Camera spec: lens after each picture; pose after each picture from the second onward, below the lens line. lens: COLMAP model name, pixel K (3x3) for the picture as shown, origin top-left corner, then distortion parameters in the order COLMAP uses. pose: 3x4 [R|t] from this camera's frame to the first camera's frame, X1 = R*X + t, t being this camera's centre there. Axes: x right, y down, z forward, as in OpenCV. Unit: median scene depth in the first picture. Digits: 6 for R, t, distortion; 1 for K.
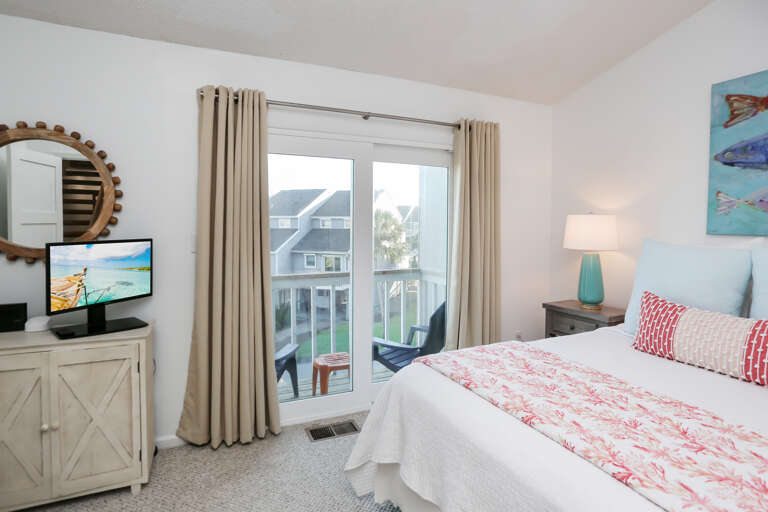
lens RADIAL K [[405.1, 0, 384.0], [0, 405.1, 256.0], [0, 0, 1]] dist [-0.048543, 0.002079]
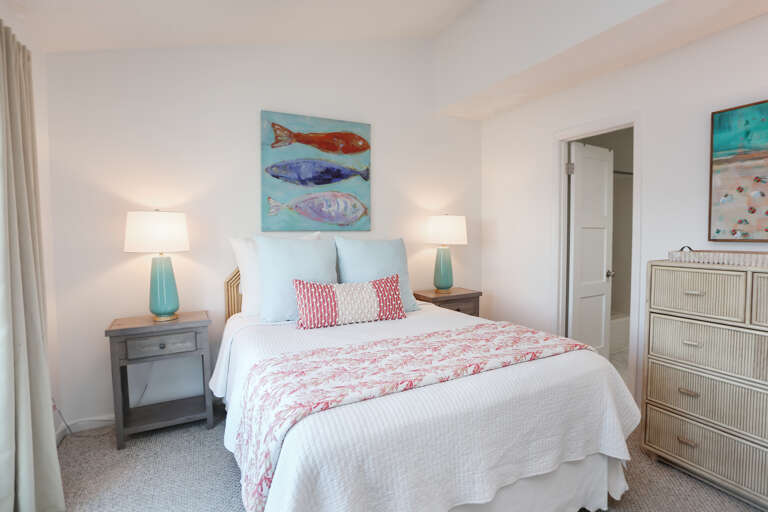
lens RADIAL K [[405.1, 0, 384.0], [0, 405.1, 256.0], [0, 0, 1]] dist [-0.048543, 0.002079]
pose [[-0.076211, -0.069121, 0.994693, -0.503729], [0.080147, 0.993942, 0.075209, -0.045271], [-0.993865, 0.085453, -0.070210, 0.764402]]
